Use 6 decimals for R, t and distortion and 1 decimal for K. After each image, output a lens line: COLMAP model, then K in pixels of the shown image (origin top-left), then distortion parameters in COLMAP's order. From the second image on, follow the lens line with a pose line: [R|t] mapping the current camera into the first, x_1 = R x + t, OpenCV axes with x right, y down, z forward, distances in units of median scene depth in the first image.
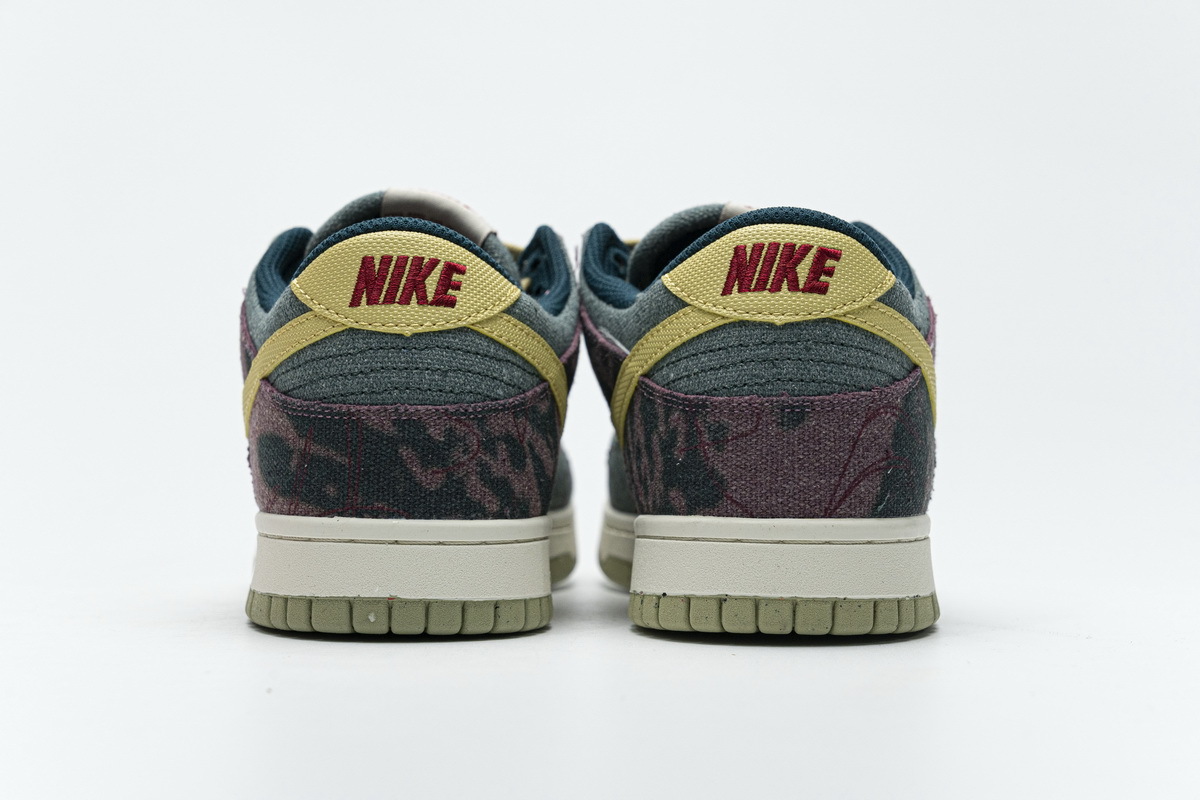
lens RADIAL K [[2370.6, 0, 600.0], [0, 2370.6, 400.0], [0, 0, 1]] dist [0.024583, -0.190224]
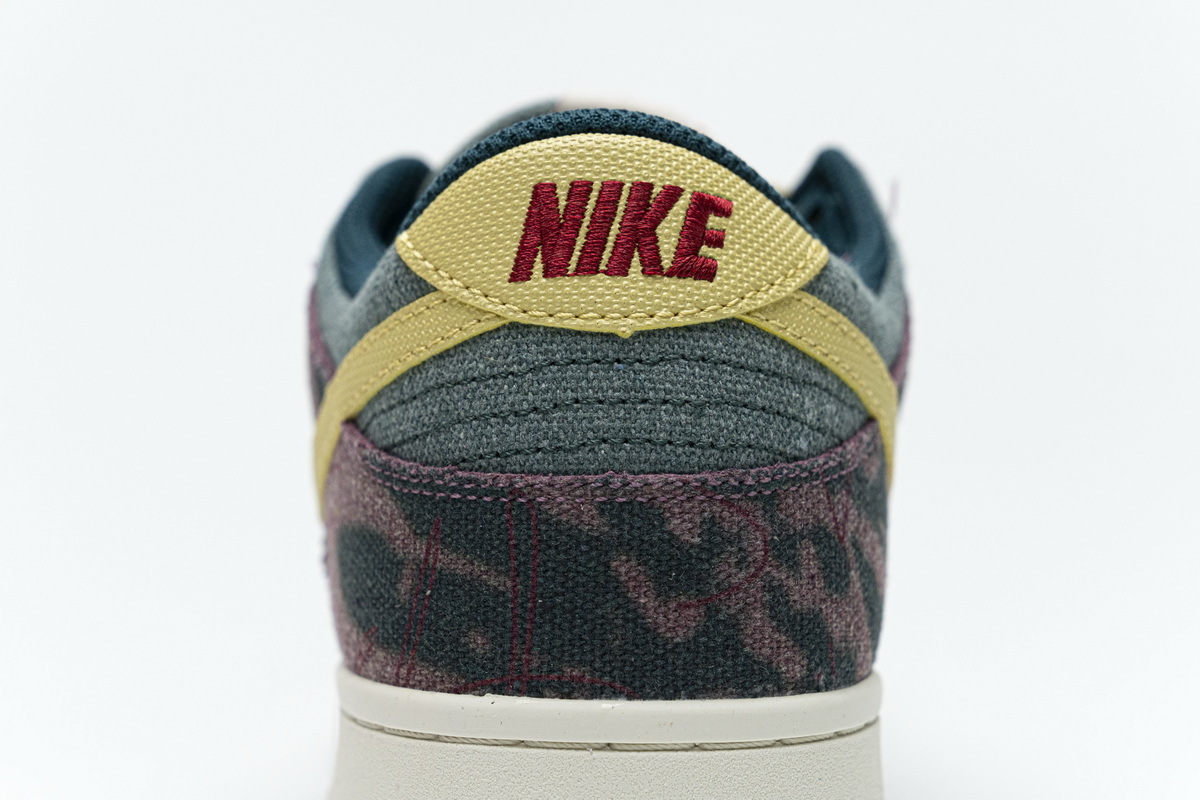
lens RADIAL K [[2370.6, 0, 600.0], [0, 2370.6, 400.0], [0, 0, 1]] dist [0.024583, -0.190224]
pose [[0.998886, -0.010777, -0.045941, -0.062848], [0.010528, 0.999929, -0.005669, -0.010605], [0.045999, 0.005179, 0.998928, 0.488493]]
